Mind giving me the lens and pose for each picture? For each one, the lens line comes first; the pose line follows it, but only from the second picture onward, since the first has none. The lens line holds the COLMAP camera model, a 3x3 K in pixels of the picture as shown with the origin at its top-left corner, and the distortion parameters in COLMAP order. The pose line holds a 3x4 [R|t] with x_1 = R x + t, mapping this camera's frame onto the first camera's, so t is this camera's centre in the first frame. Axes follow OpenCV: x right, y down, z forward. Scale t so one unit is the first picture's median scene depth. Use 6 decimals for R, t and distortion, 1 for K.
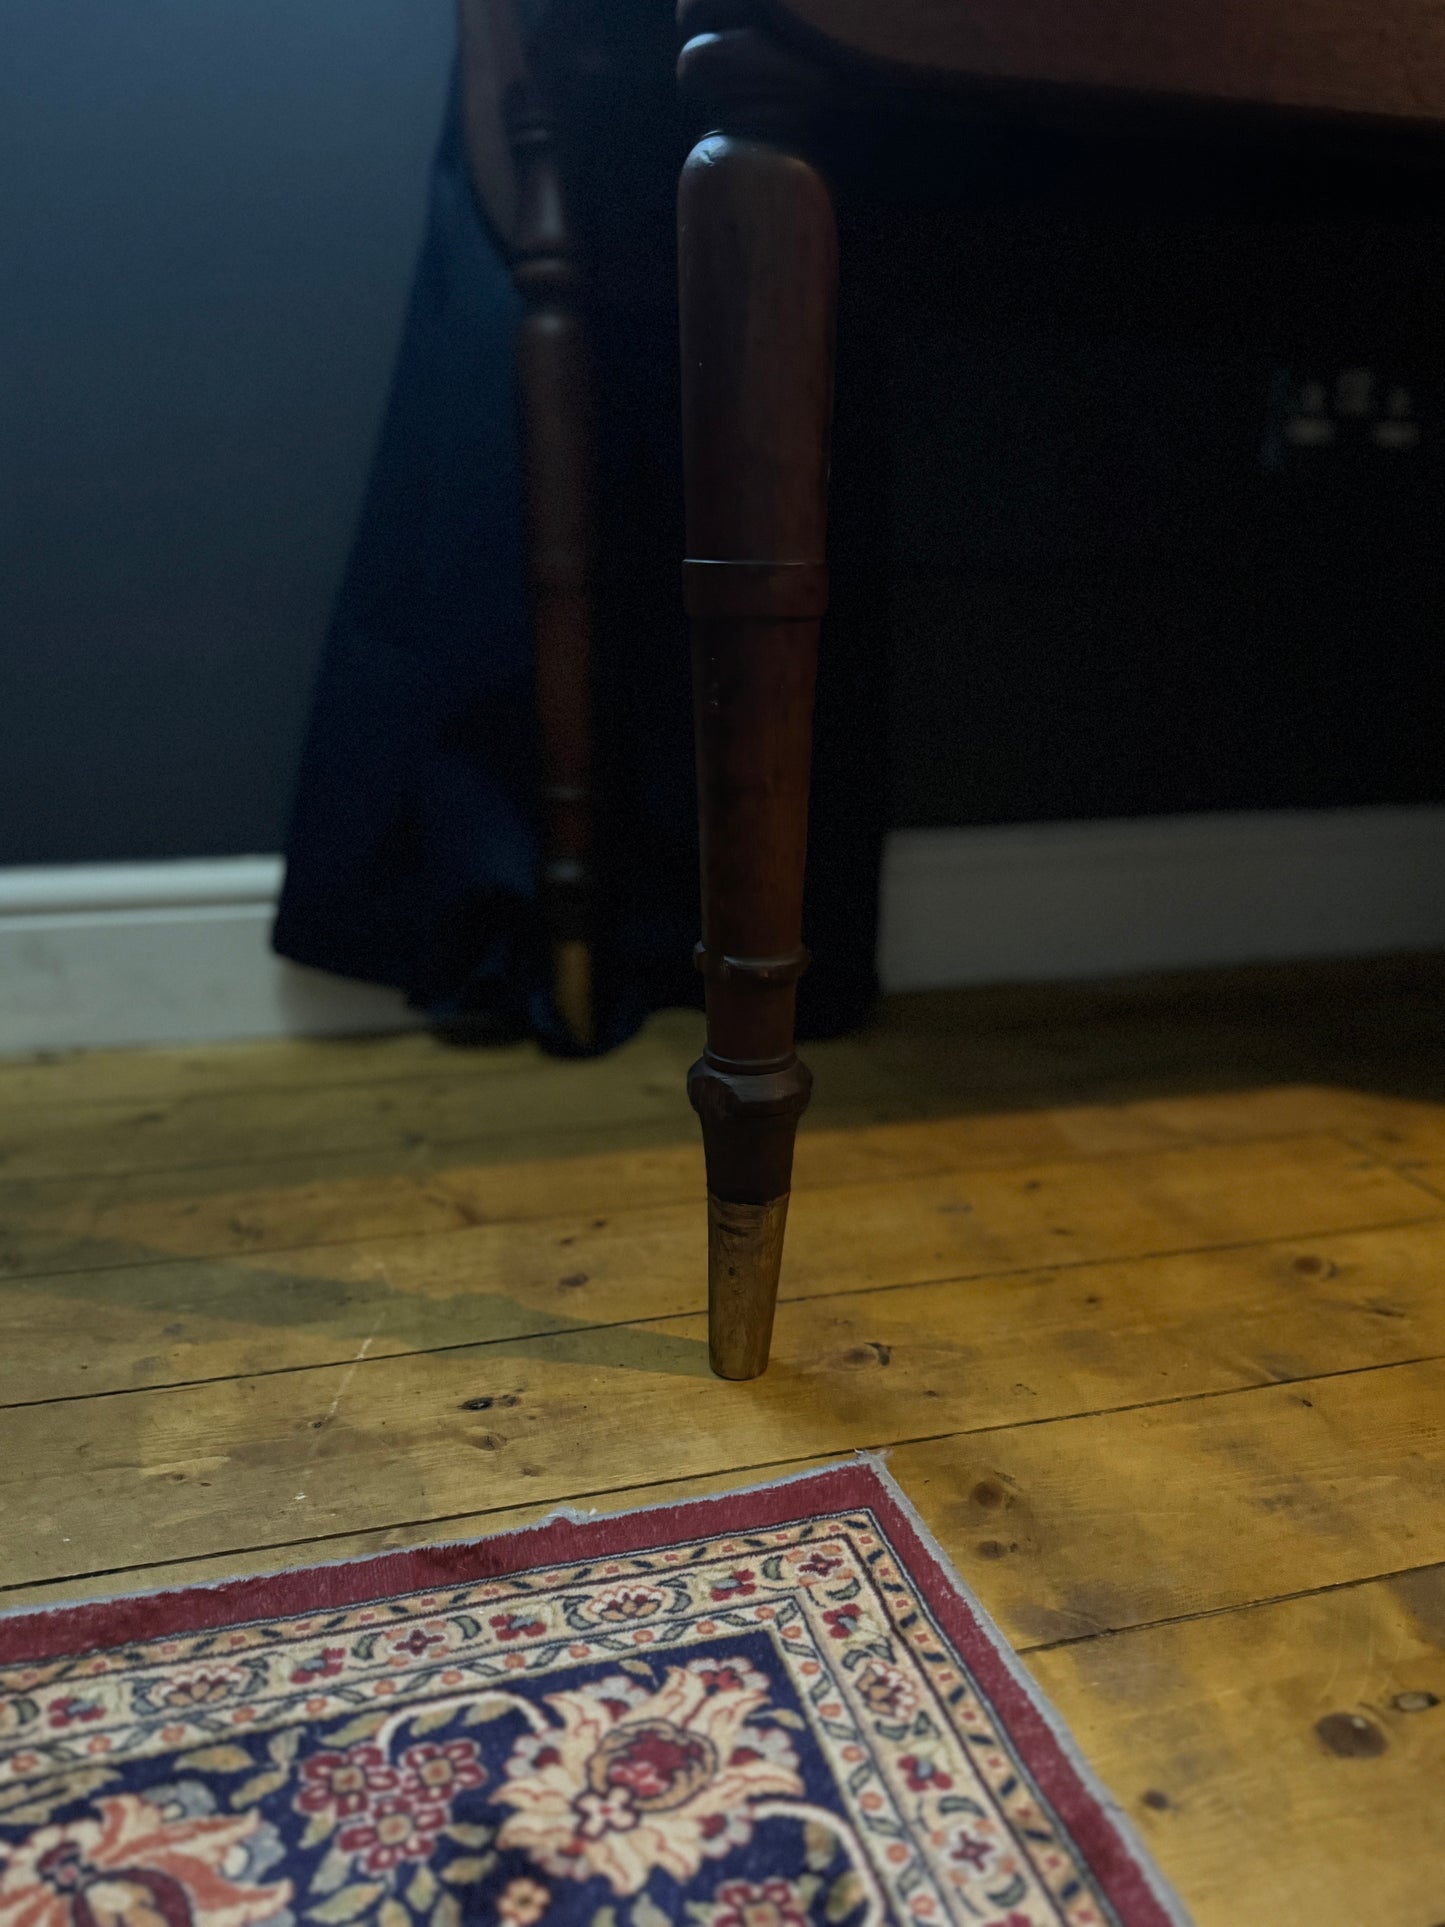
lens RADIAL K [[1459.4, 0, 728.3], [0, 1459.4, 963.6], [0, 0, 1]] dist [0.053115, -0.056969]
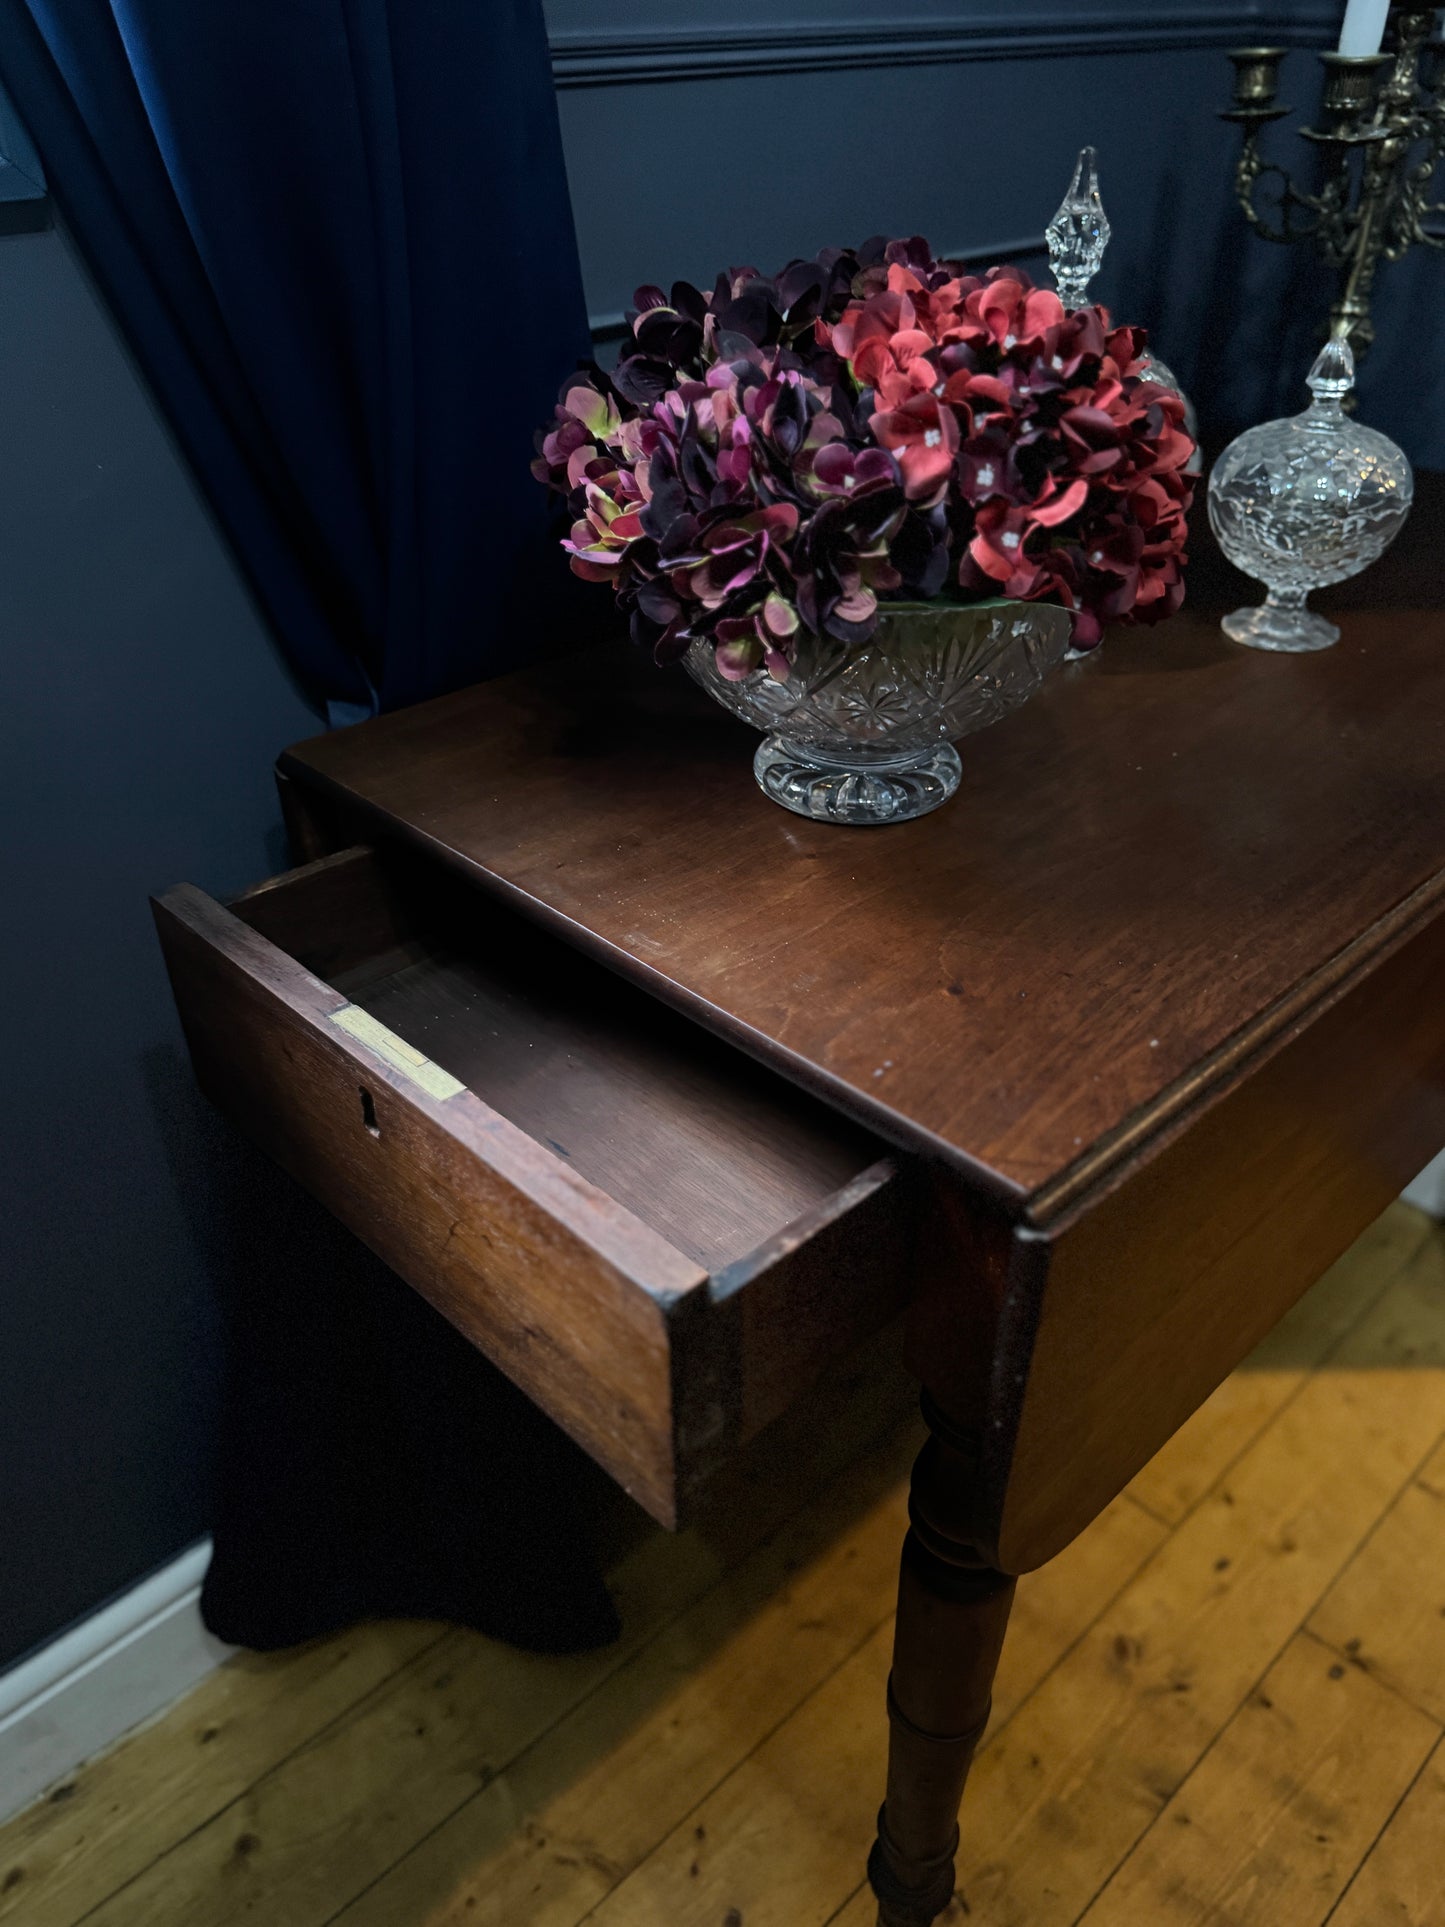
lens RADIAL K [[1458.2, 0, 722.3], [0, 1458.2, 975.5], [0, 0, 1]] dist [0.052088, -0.075073]
pose [[0.877943, -0.274031, 0.392586, -0.508533], [0.134914, 0.928369, 0.346308, -1.345748], [-0.459364, -0.251073, 0.852025, 0.040691]]
